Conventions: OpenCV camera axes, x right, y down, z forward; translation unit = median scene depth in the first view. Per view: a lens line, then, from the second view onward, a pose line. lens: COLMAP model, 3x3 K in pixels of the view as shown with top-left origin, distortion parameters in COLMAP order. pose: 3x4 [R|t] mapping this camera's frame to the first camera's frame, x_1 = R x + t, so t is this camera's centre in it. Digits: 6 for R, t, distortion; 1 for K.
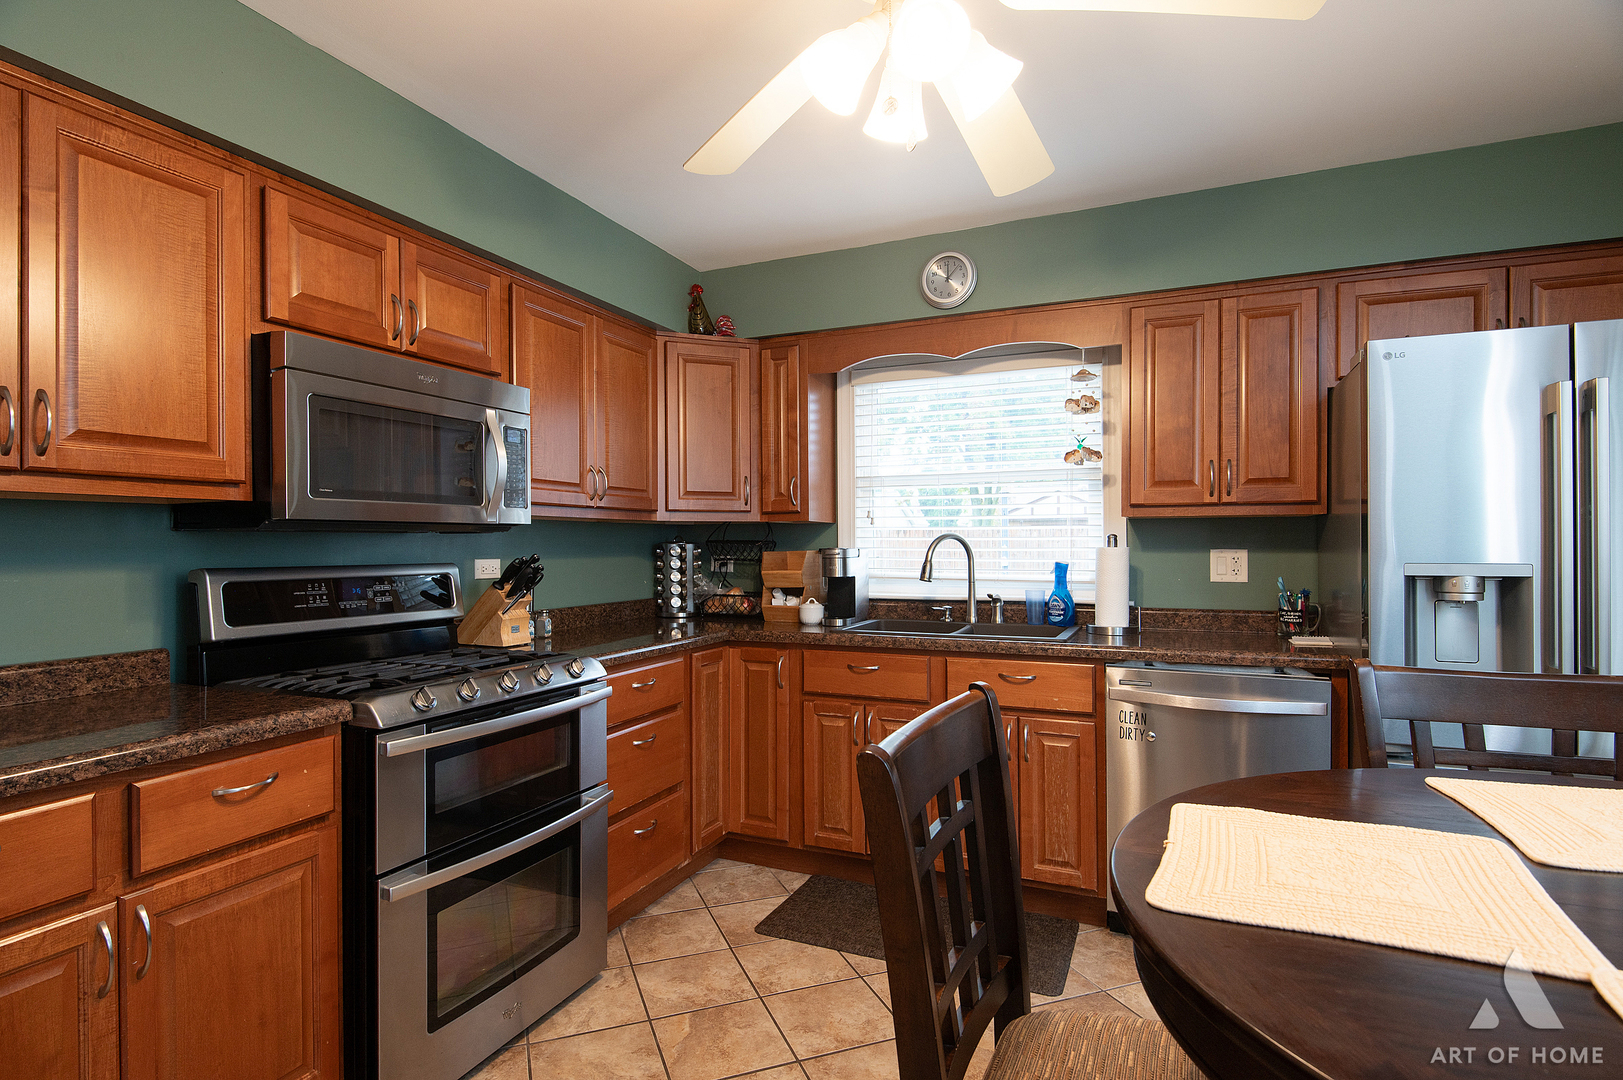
lens RADIAL K [[829.4, 0, 806.8], [0, 829.4, 545.5], [0, 0, 1]] dist [0.019158, -0.013574]
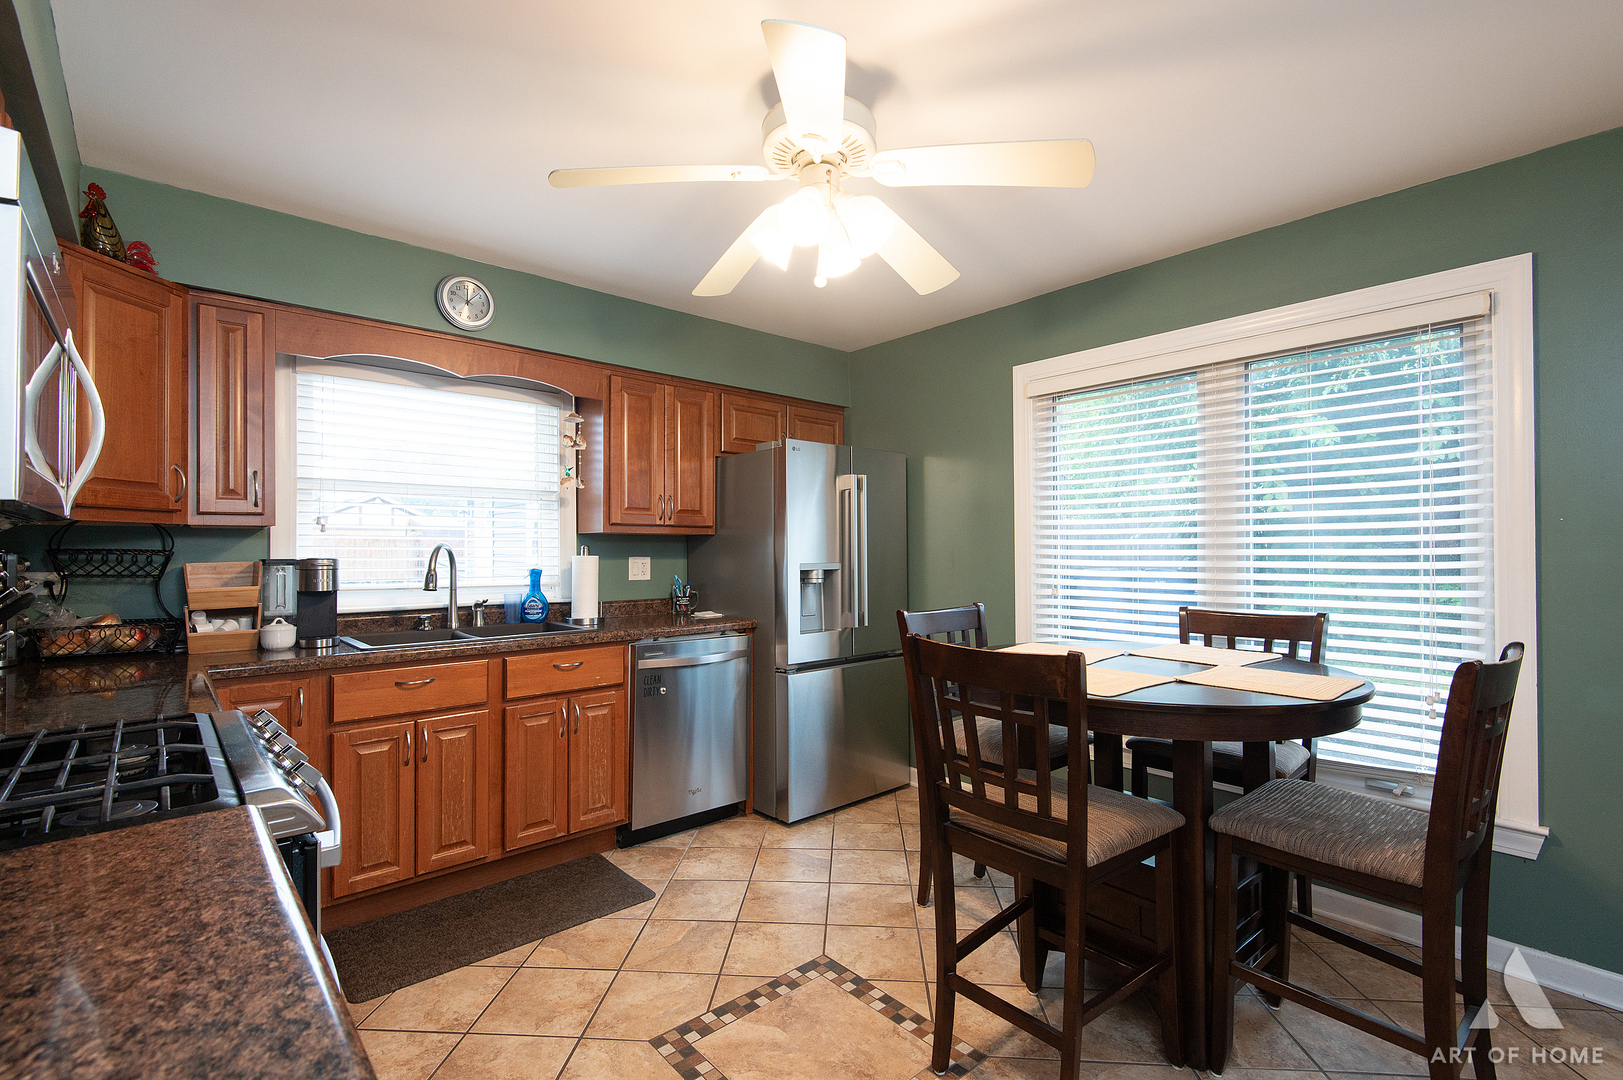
lens RADIAL K [[729.5, 0, 803.0], [0, 729.5, 543.8], [0, 0, 1]] dist [0.021259, -0.011465]
pose [[0.418863, 0.010605, 0.907988, -0.504990], [0.002968, 0.999910, -0.013048, -0.000741], [-0.908045, 0.008160, 0.418794, 0.228576]]
